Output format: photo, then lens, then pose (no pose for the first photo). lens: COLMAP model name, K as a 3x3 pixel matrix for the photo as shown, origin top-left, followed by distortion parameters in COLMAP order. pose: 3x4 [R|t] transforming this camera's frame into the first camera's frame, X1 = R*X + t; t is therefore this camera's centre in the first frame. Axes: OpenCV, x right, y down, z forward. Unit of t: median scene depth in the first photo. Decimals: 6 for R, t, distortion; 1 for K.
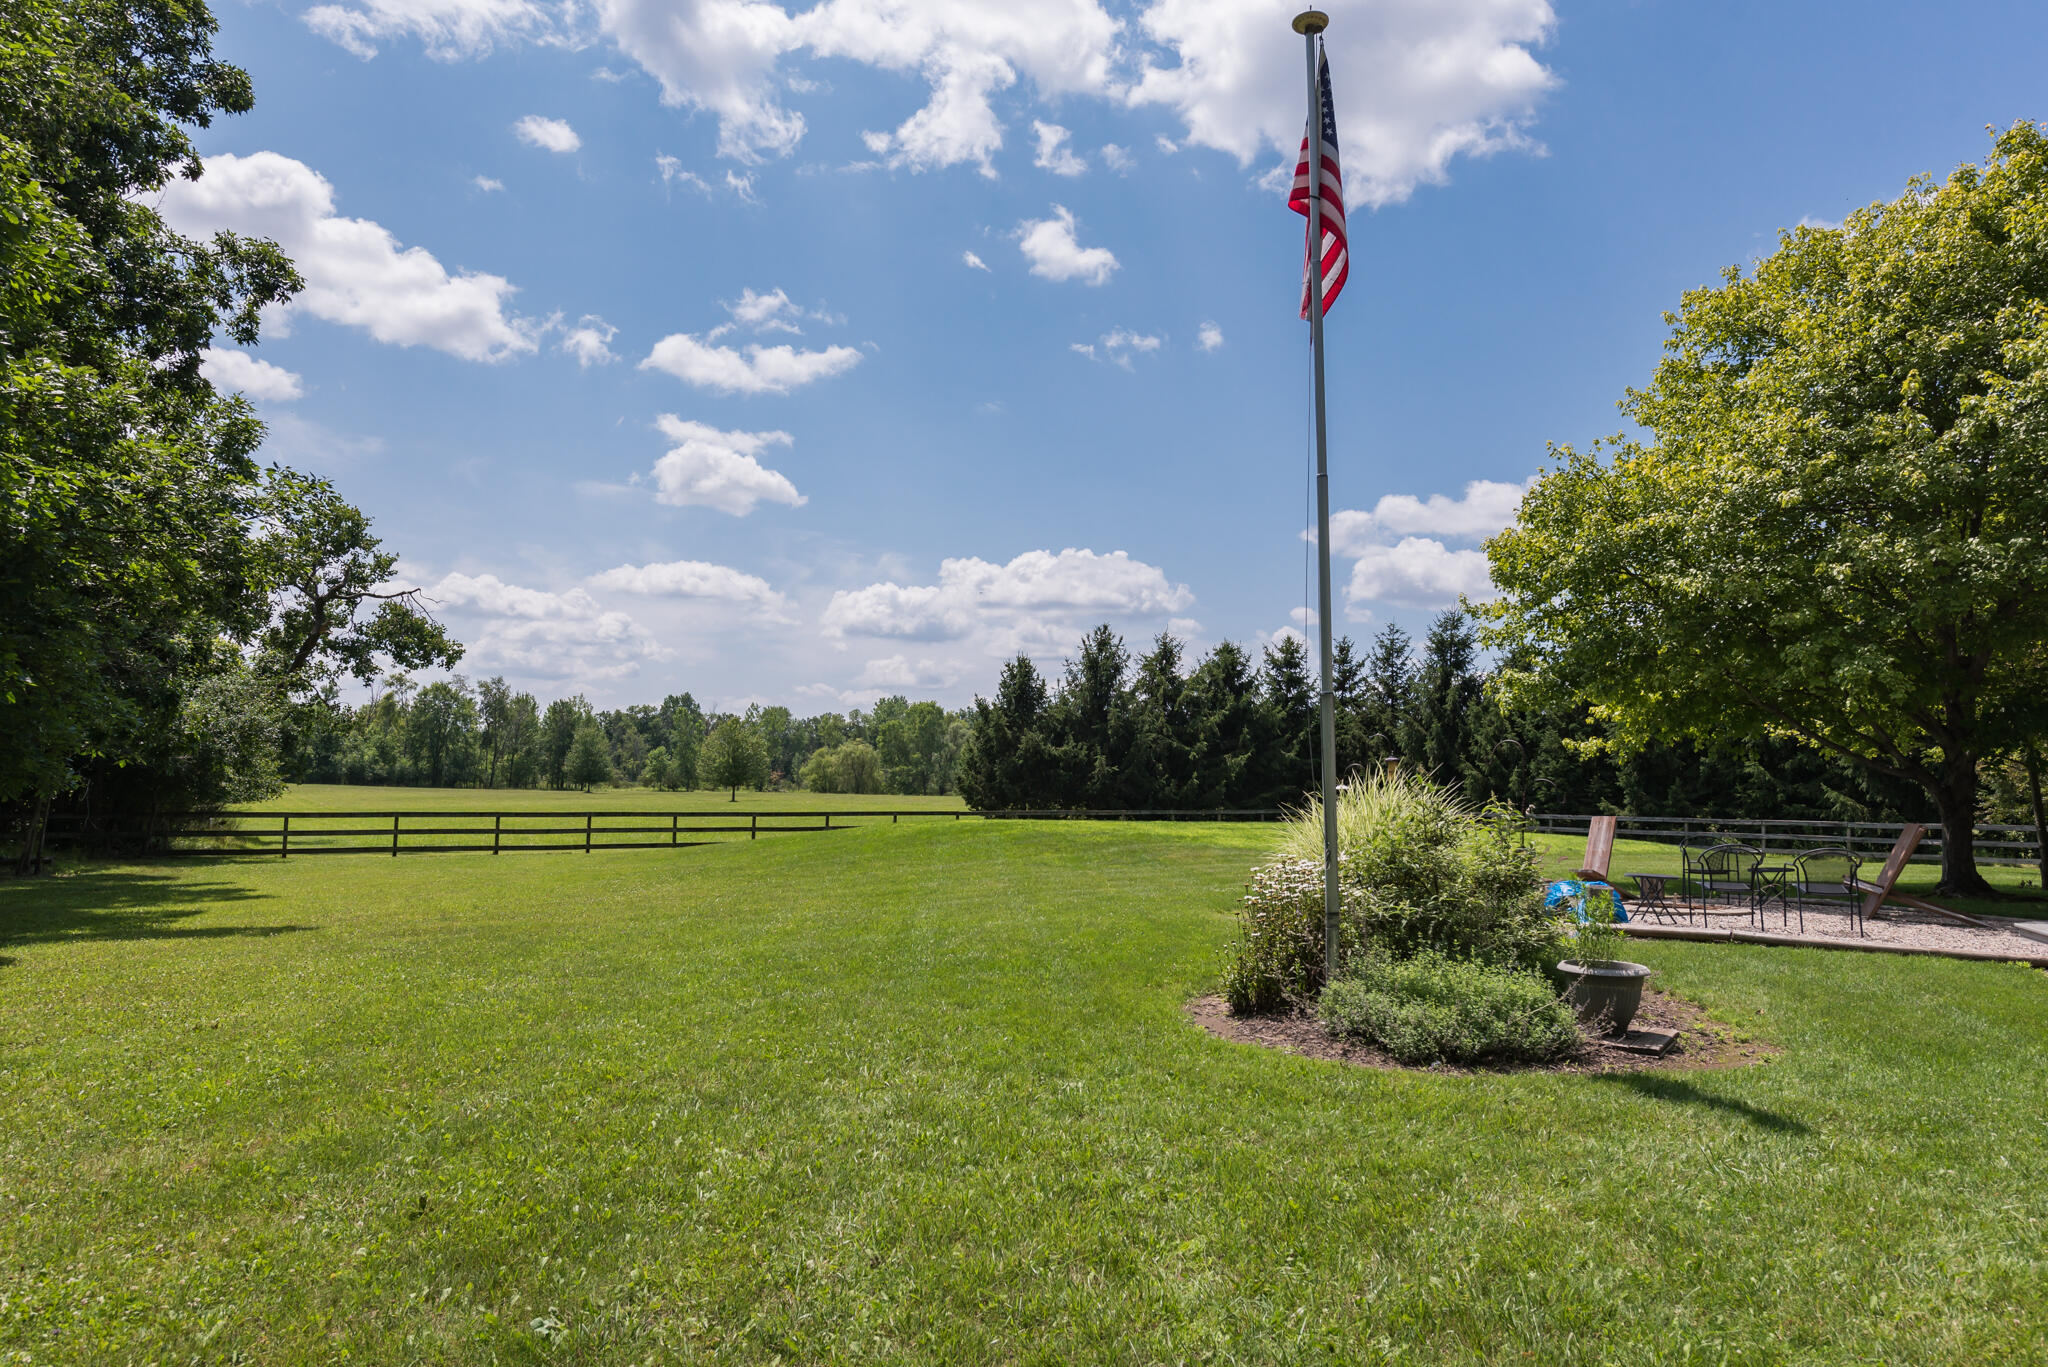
lens RADIAL K [[1243.5, 0, 1047.2], [0, 1243.5, 714.7], [0, 0, 1]] dist [-0.001645, -0.000325]
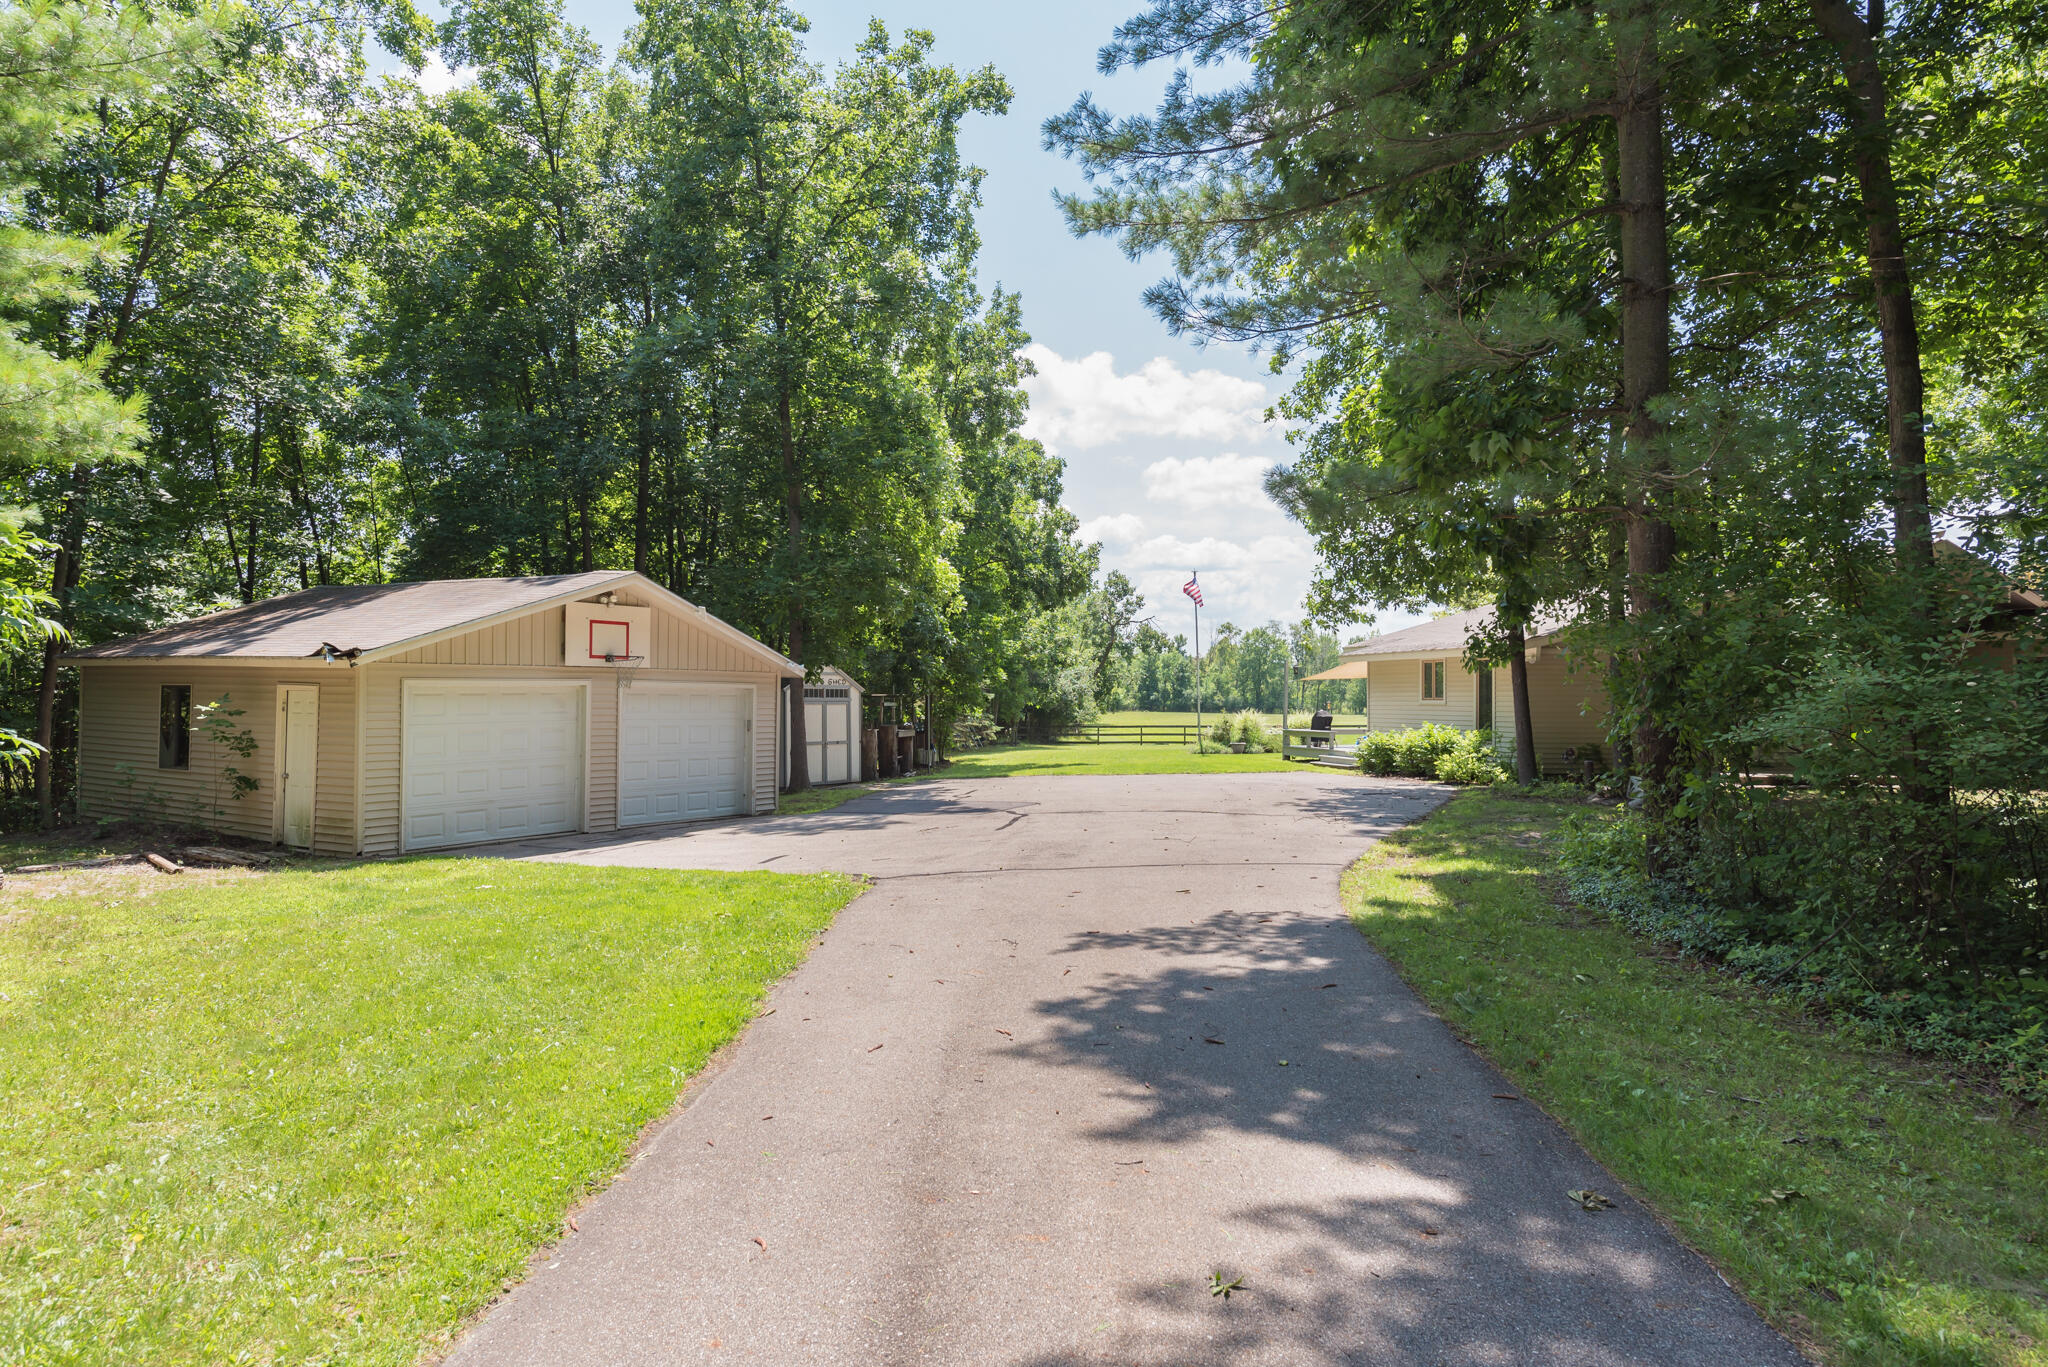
lens RADIAL K [[1254.2, 0, 1024.0], [0, 1254.2, 683.5], [0, 0, 1]] dist [0.028085, 0.000159]
pose [[0.784919, -0.028827, -0.618928, 0.529001], [0.051531, 0.998494, 0.018846, -0.036751], [0.617452, -0.046686, 0.785222, -0.662619]]
